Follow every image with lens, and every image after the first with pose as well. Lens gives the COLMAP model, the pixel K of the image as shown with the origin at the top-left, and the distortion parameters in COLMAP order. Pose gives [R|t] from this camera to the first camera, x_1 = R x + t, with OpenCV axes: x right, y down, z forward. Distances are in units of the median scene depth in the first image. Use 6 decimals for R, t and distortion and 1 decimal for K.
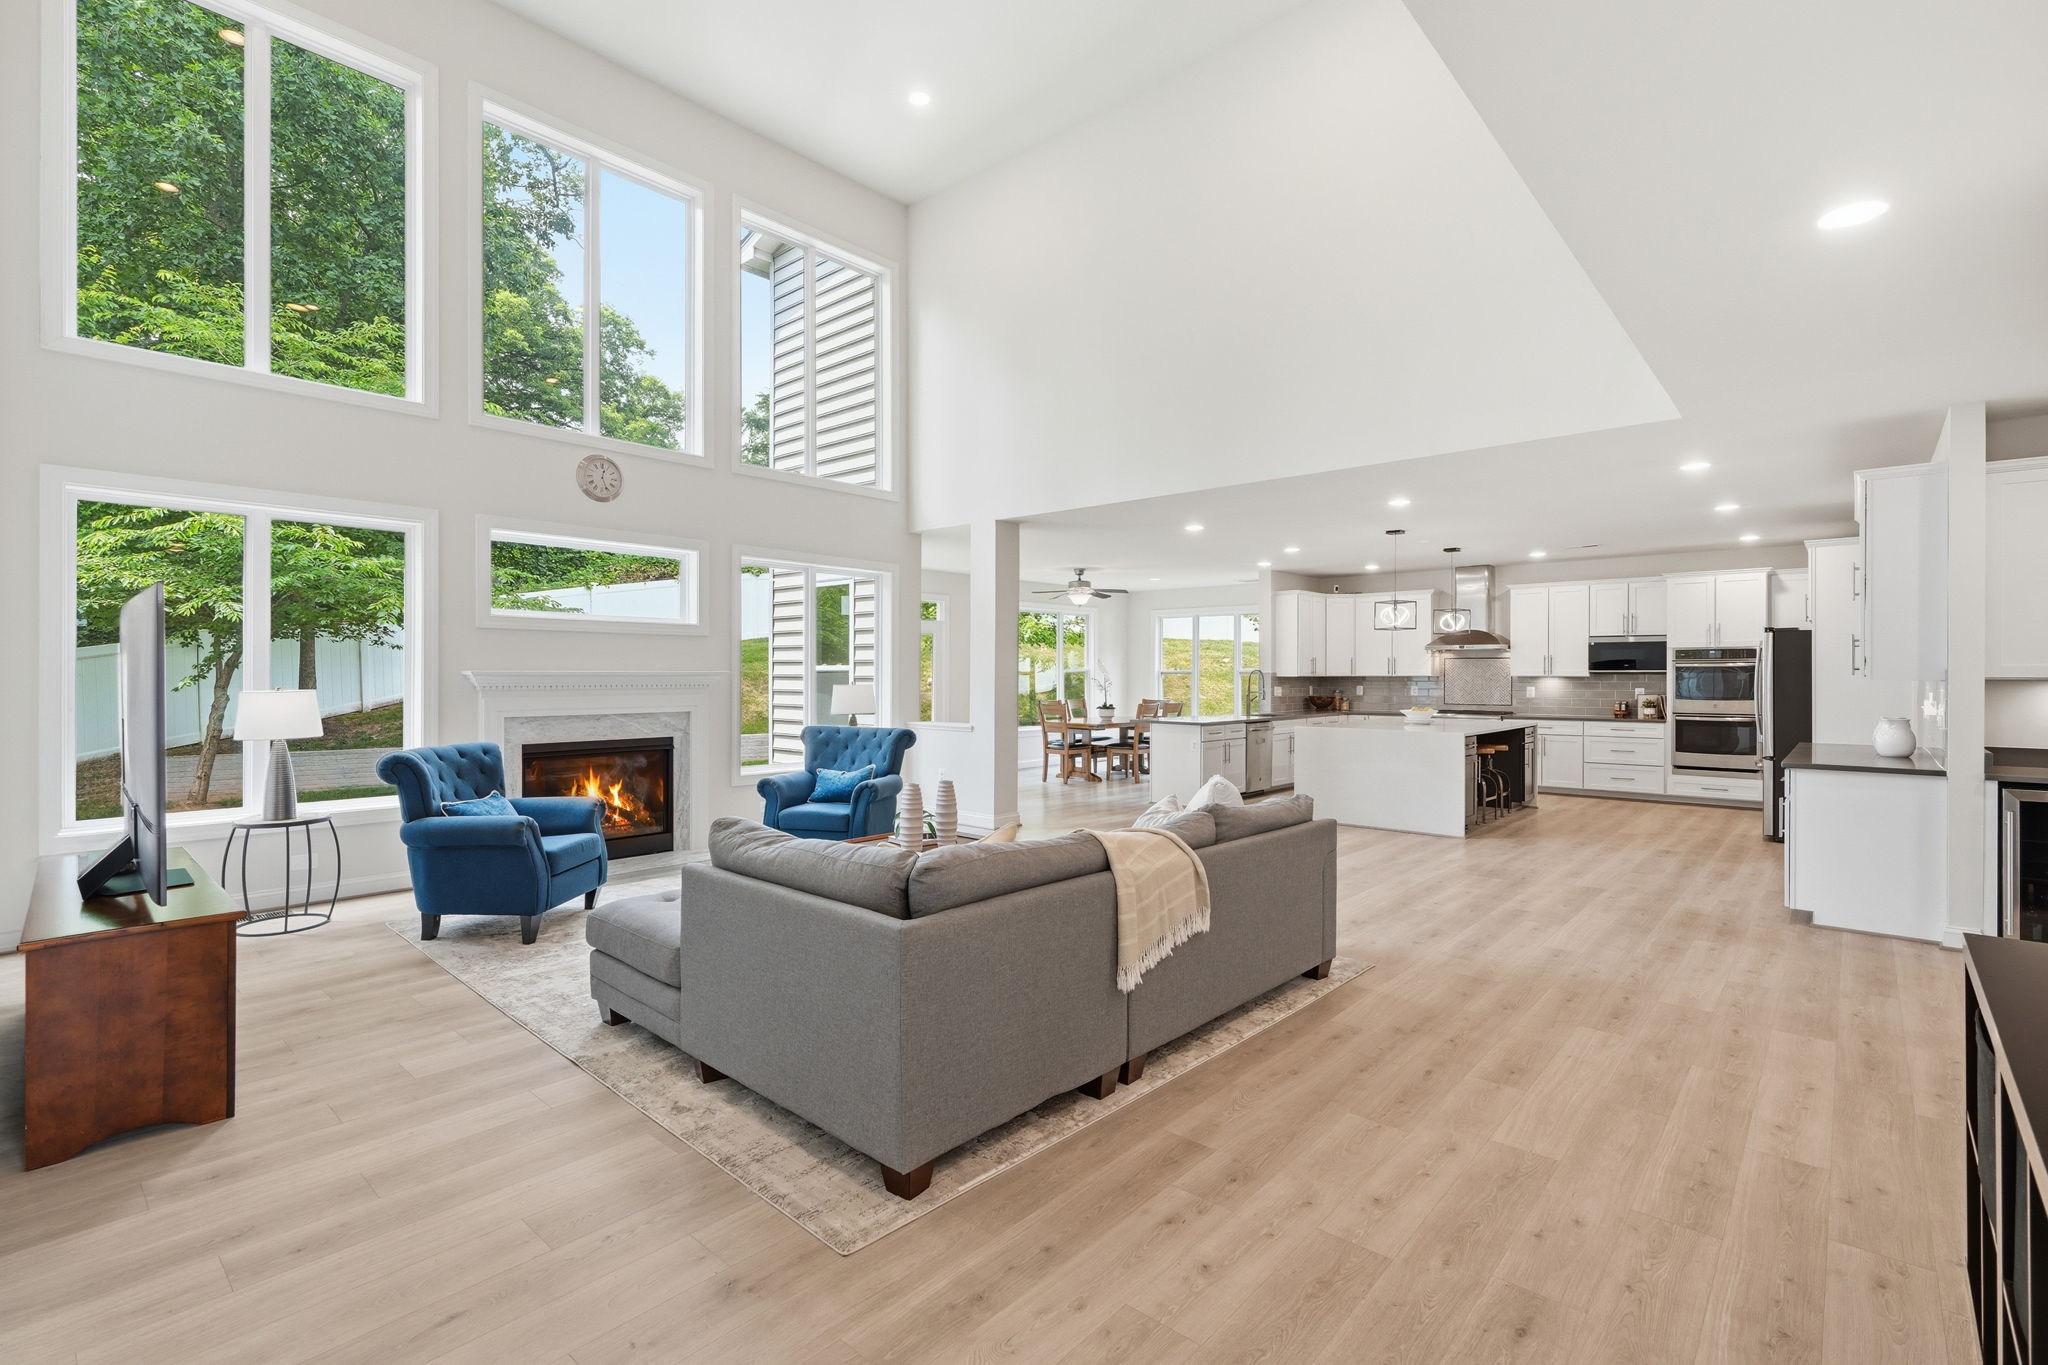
lens RADIAL K [[939.3, 0, 1033.1], [0, 939.3, 677.7], [0, 0, 1]] dist [0.002118, 0.000560]
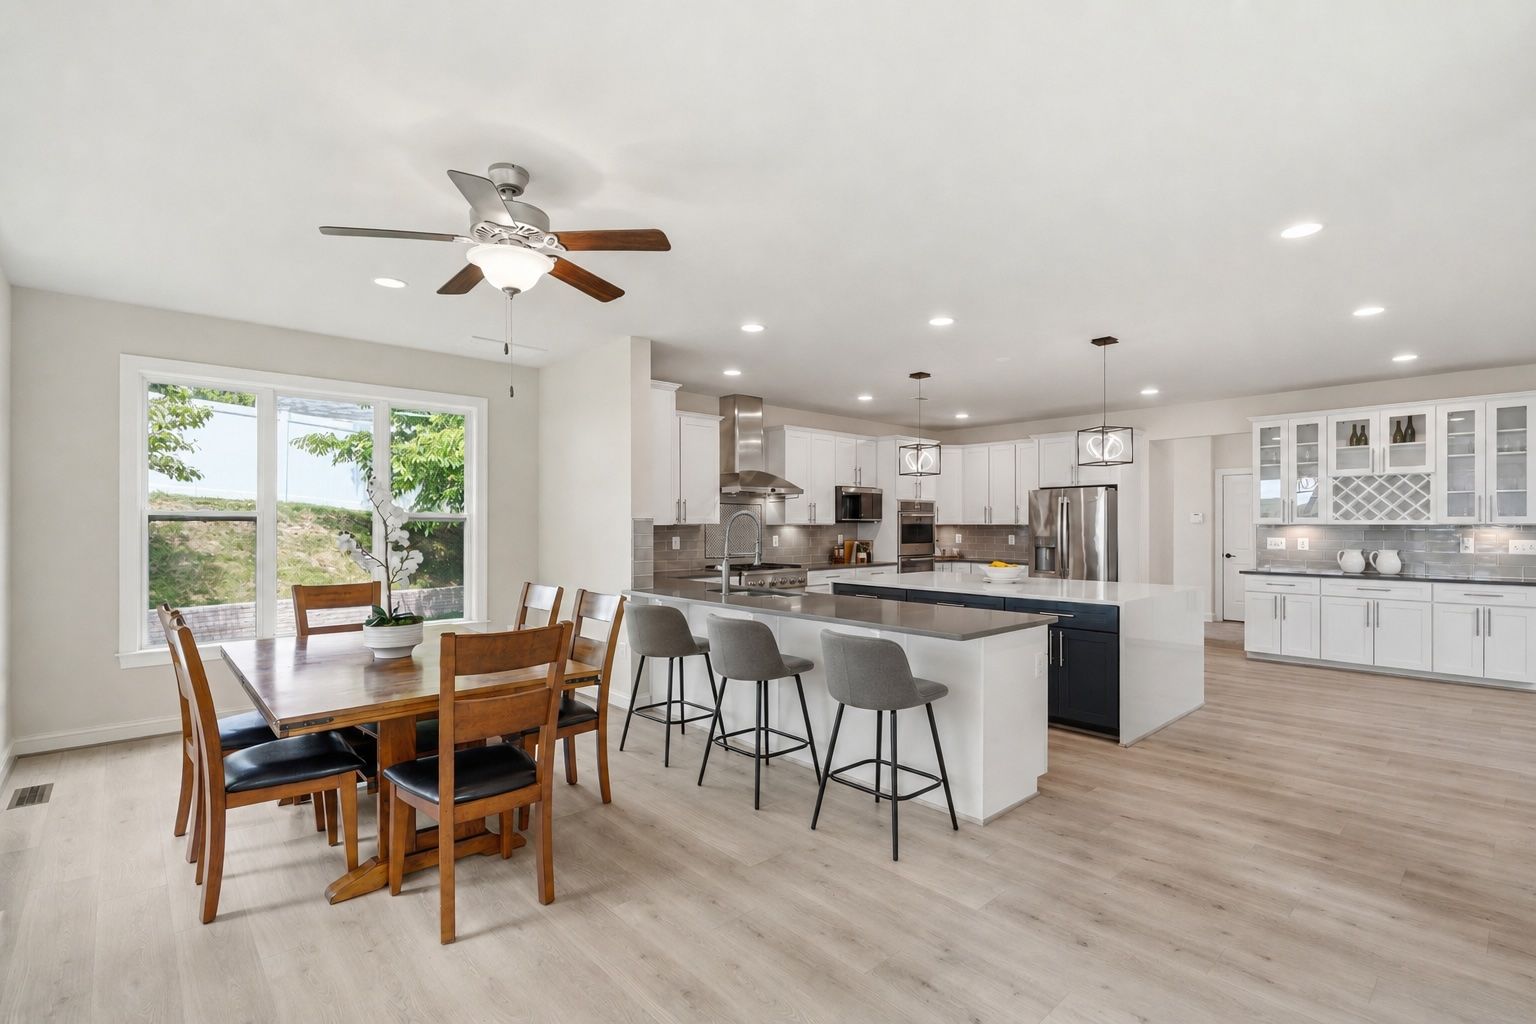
lens RADIAL K [[704.4, 0, 769.1], [0, 704.4, 522.4], [0, 0, 1]] dist [0.002118, 0.000560]
pose [[0.104581, 0.004161, 0.994508, -0.196213], [0.004628, 0.999978, -0.004671, -0.000193], [-0.994506, 0.005092, 0.104560, 1.016181]]
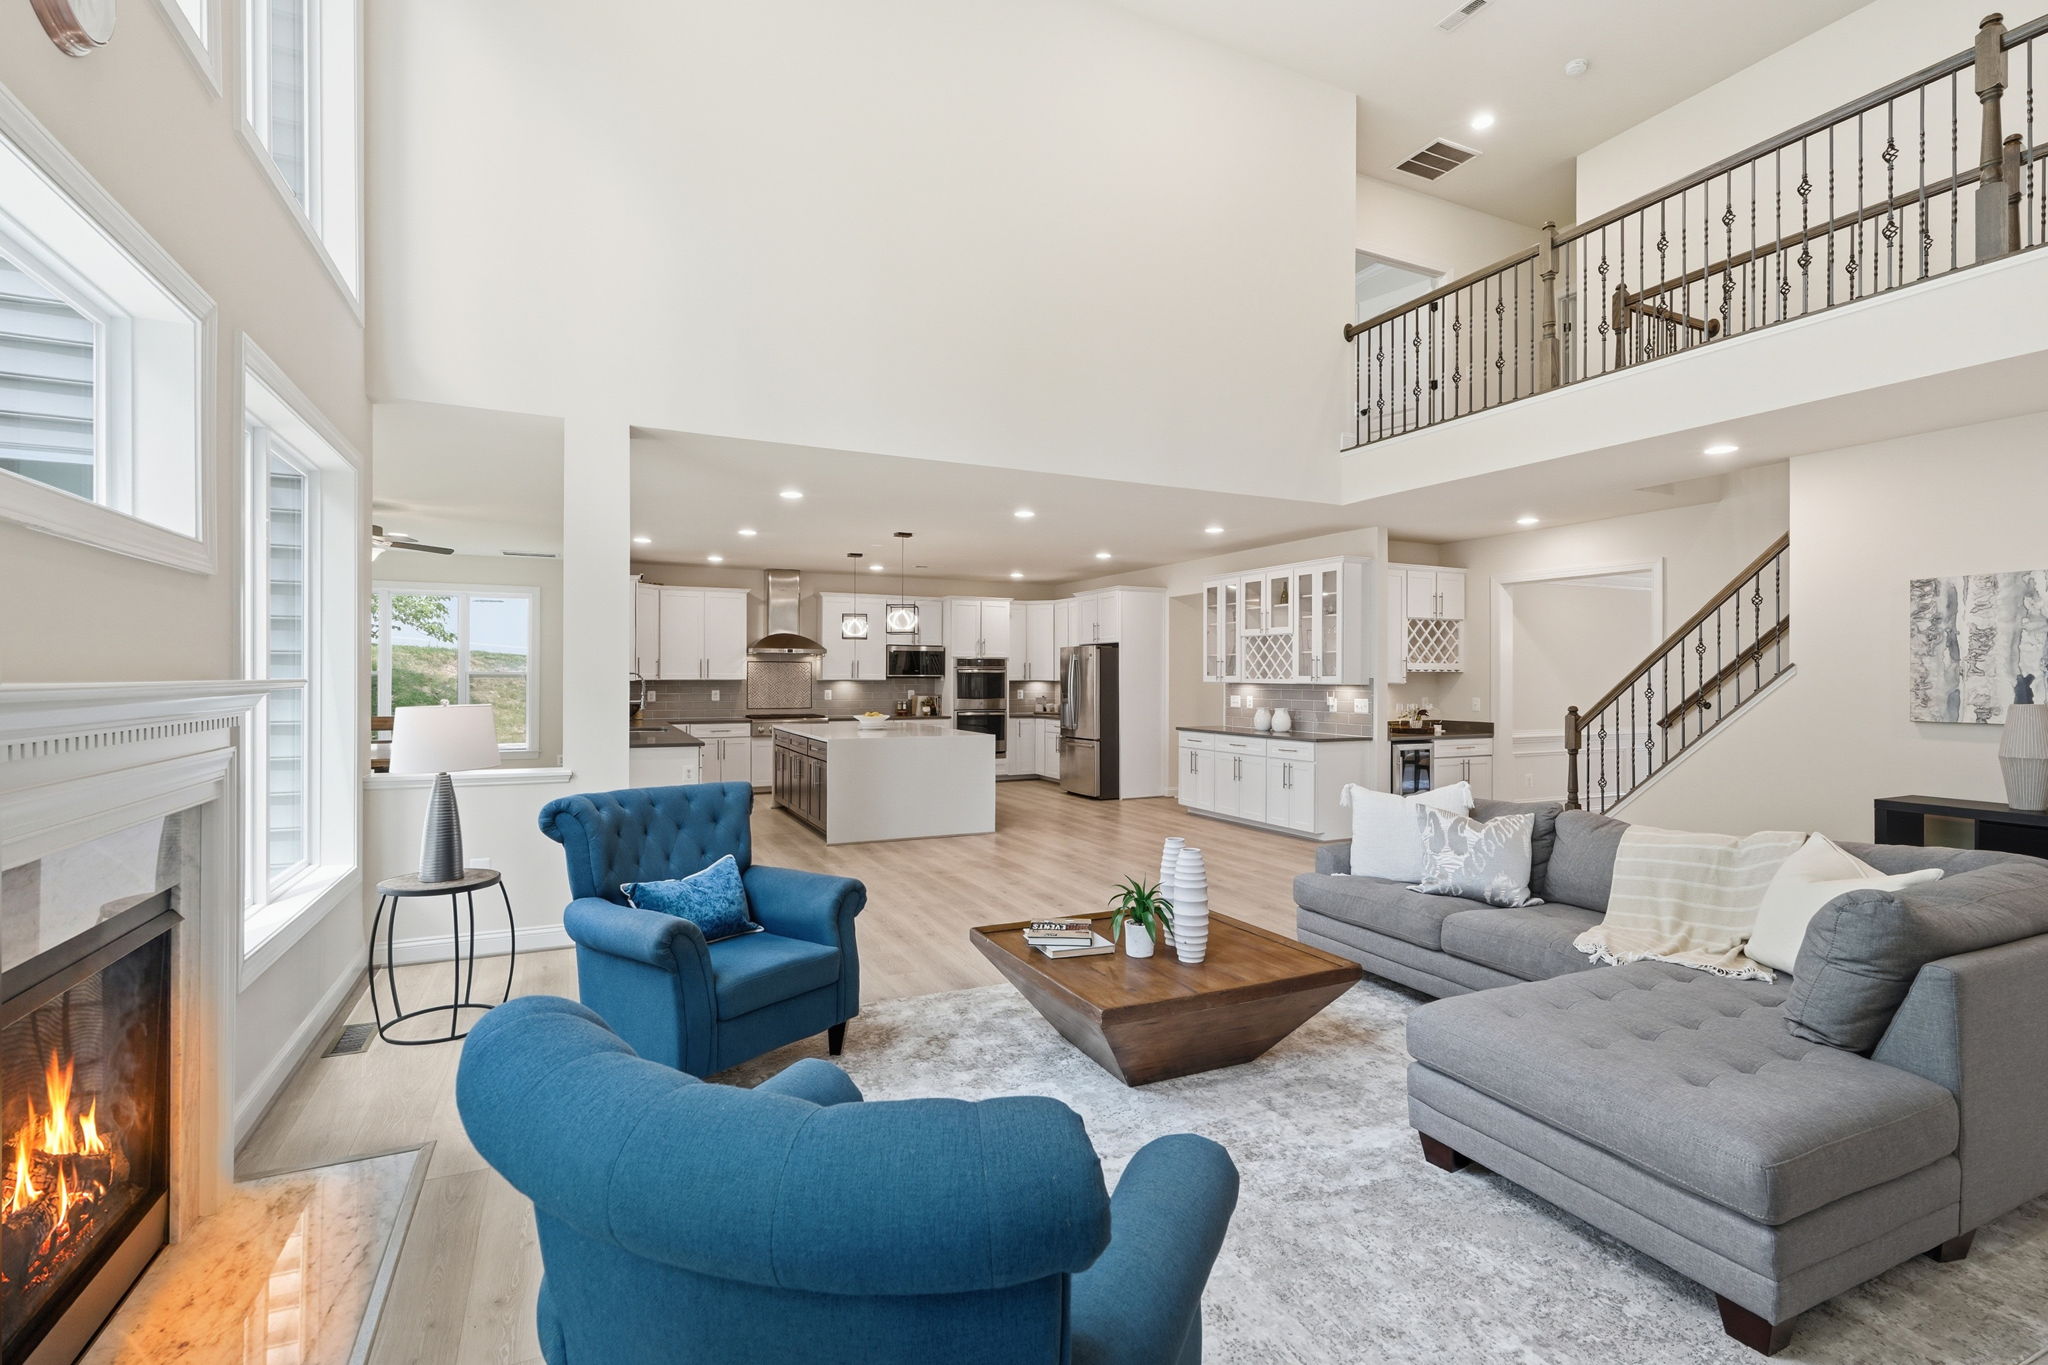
lens RADIAL K [[939.3, 0, 1023.9], [0, 939.3, 677.7], [0, 0, 1]] dist [0.002118, 0.000560]
pose [[0.389939, 0.001891, 0.920839, -0.397386], [-0.000555, 0.999998, -0.001818, -0.002219], [-0.920840, 0.000198, 0.389940, 0.415018]]
